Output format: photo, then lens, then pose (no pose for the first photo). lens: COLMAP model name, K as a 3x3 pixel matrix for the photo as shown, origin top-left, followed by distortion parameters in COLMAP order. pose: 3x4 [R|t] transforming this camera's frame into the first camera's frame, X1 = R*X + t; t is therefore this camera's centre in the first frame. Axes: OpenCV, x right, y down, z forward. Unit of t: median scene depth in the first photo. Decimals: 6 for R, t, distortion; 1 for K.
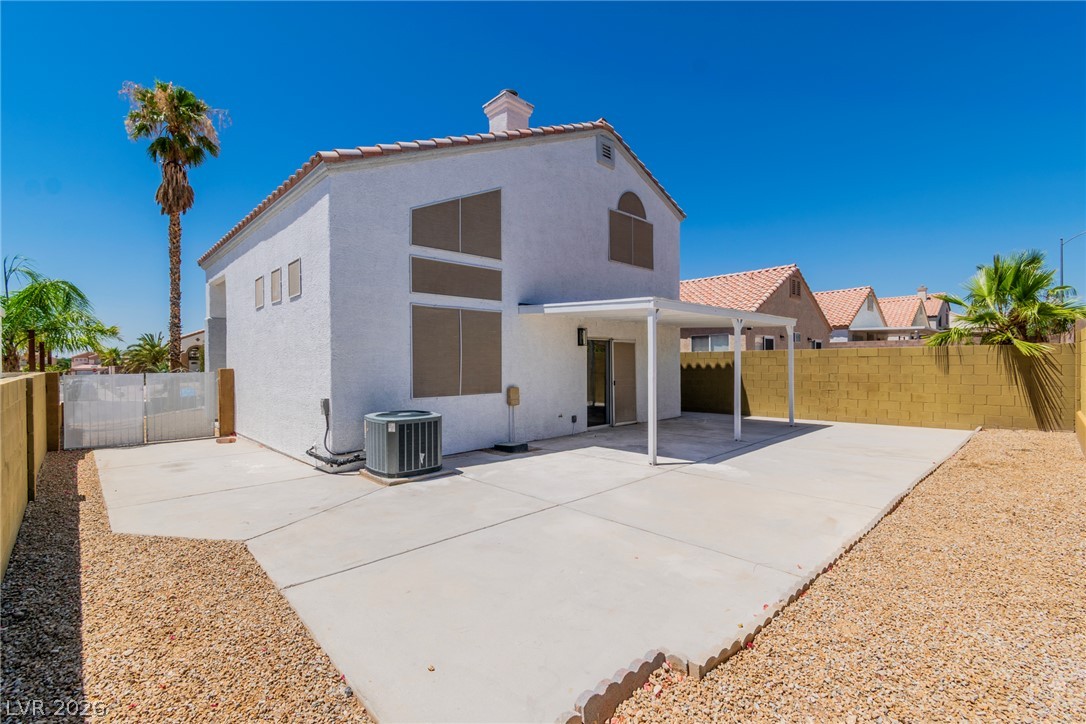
lens RADIAL K [[484.0, 0, 548.7], [0, 484.0, 355.6], [0, 0, 1]] dist [-0.000756, -0.000330]
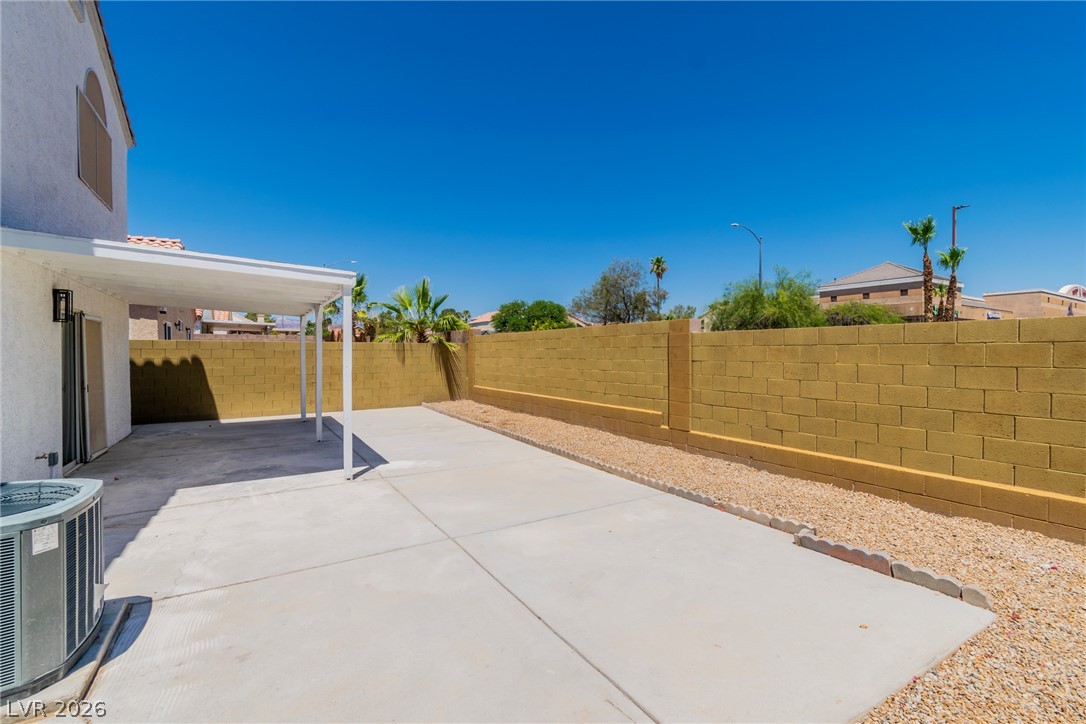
lens RADIAL K [[484.0, 0, 548.7], [0, 484.0, 355.6], [0, 0, 1]] dist [-0.000756, -0.000330]
pose [[0.198274, 0.004226, 0.980137, -0.374124], [-0.015878, 0.999873, -0.001099, 0.009990], [-0.980018, -0.015345, 0.198316, 0.377229]]
